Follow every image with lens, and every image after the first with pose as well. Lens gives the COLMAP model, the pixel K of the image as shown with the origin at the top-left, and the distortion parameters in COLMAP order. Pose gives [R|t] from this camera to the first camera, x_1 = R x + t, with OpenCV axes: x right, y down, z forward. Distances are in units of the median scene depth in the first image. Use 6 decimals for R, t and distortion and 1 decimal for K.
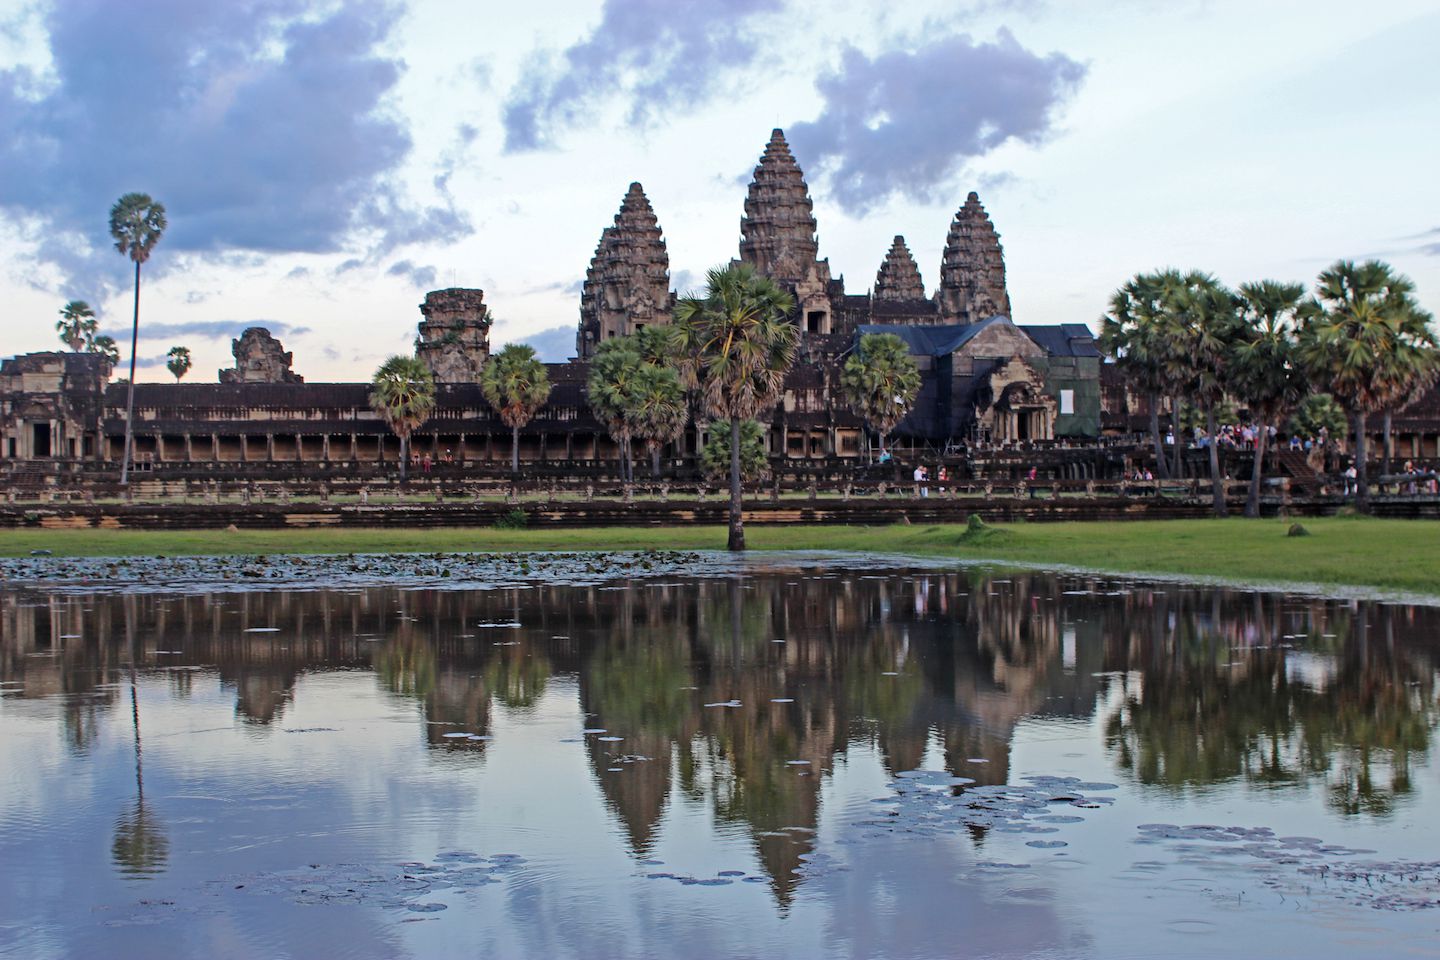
lens RADIAL K [[2133.4, 0, 720.0], [0, 2133.4, 480.0], [0, 0, 1]] dist [-0.025386, 0.011774]
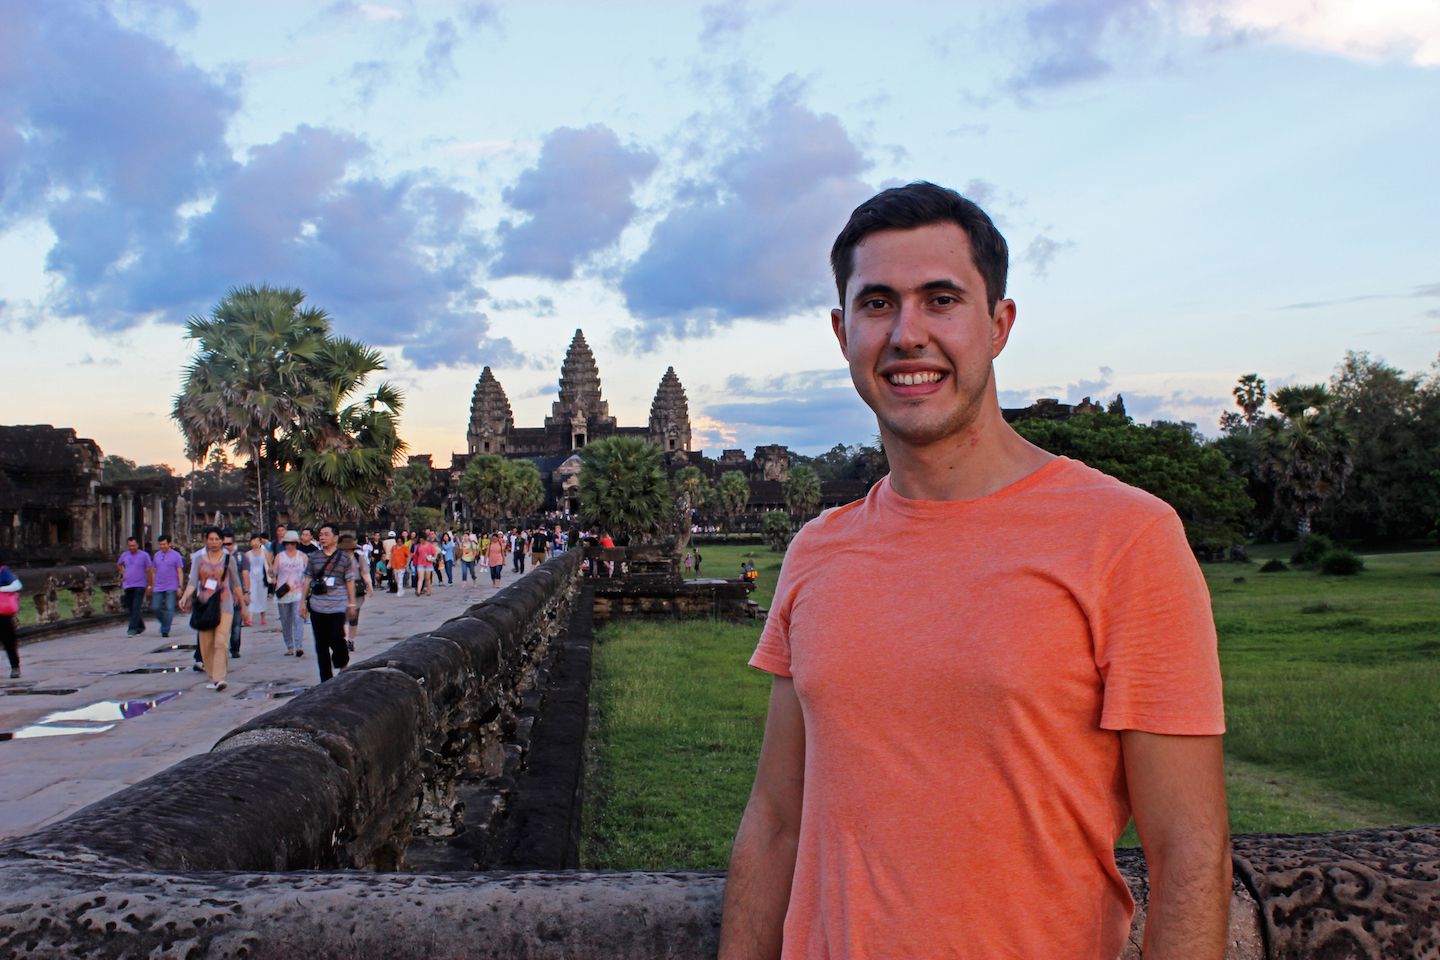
lens RADIAL K [[1872.4, 0, 720.0], [0, 1872.4, 480.0], [0, 0, 1]] dist [-0.035800, 0.013601]
pose [[0.996778, -0.012372, -0.079249, 0.457409], [0.011529, 0.999872, -0.011086, -0.028332], [0.079376, 0.010137, 0.996793, -0.976853]]
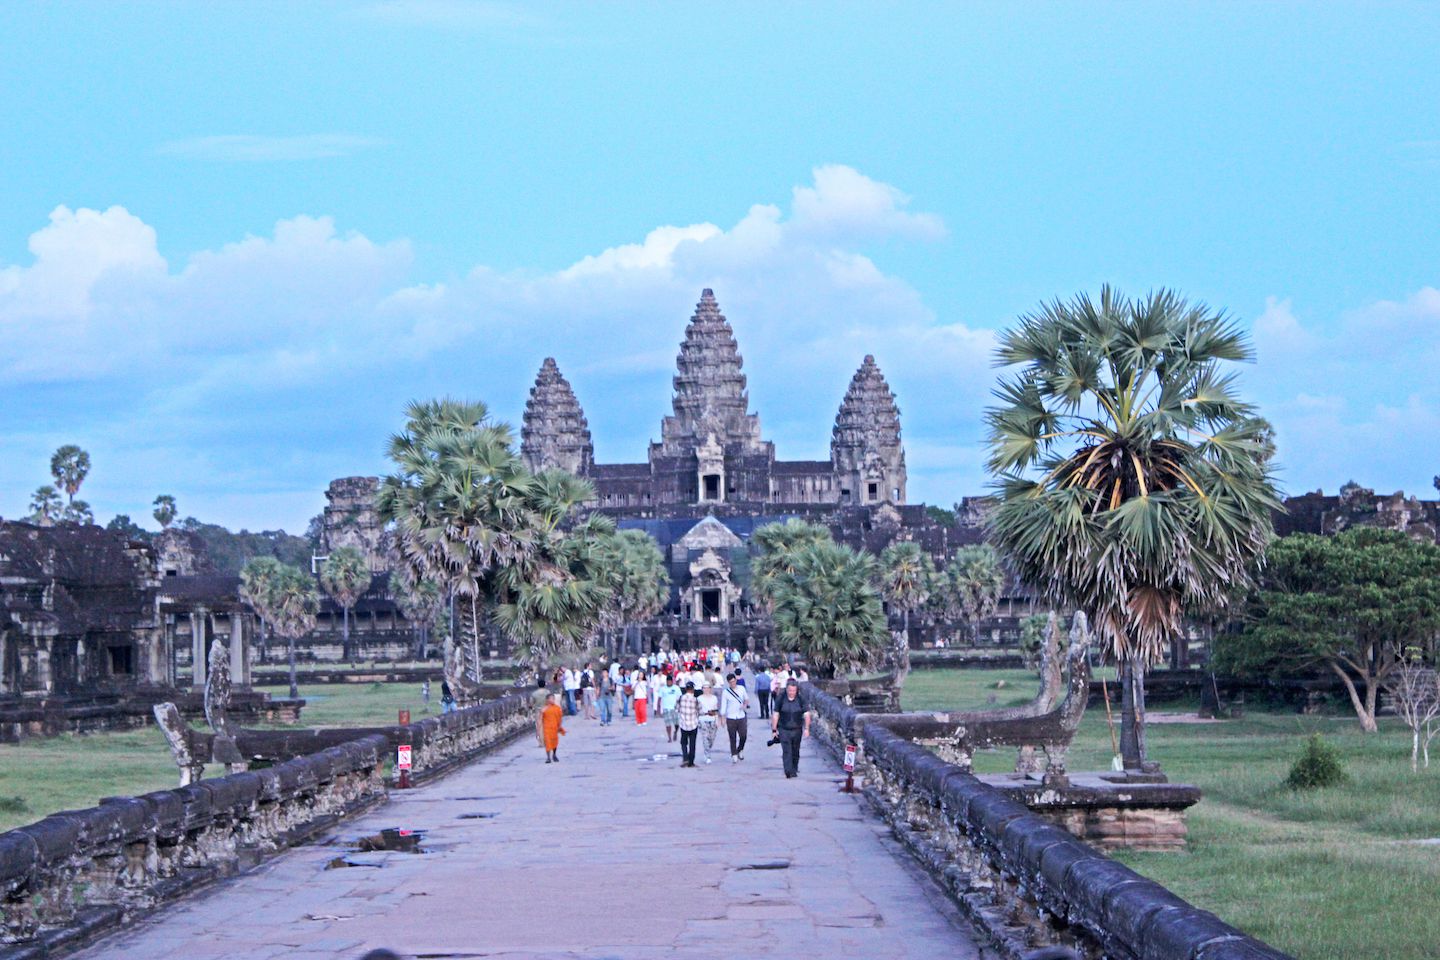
lens RADIAL K [[3782.7, 0, 720.0], [0, 3782.7, 480.0], [0, 0, 1]] dist [0.138346, 0.425518]
pose [[0.989539, -0.019463, -0.142944, 0.495178], [0.015950, 0.999543, -0.025686, -0.040821], [0.143379, 0.023138, 0.989397, -1.377644]]
